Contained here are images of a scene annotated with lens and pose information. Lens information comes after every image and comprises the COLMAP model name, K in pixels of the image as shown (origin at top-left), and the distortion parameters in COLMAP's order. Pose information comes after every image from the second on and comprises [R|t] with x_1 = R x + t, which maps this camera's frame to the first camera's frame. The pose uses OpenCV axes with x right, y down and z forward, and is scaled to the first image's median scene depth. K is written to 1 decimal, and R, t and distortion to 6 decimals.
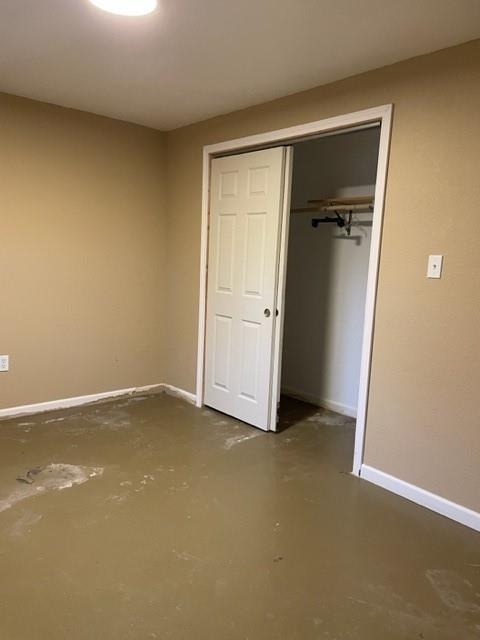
lens RADIAL K [[485.5, 0, 239.4], [0, 485.5, 331.2], [0, 0, 1]] dist [0.080773, -0.105493]
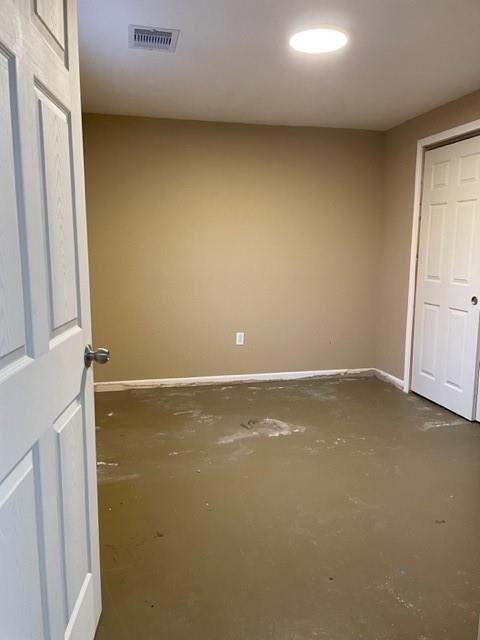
lens RADIAL K [[485.5, 0, 239.4], [0, 485.5, 331.2], [0, 0, 1]] dist [0.080773, -0.105493]
pose [[0.880755, 0.043088, -0.471607, 0.103784], [-0.038759, 0.999070, 0.018894, 0.022370], [0.471983, 0.001638, 0.881606, -0.099134]]
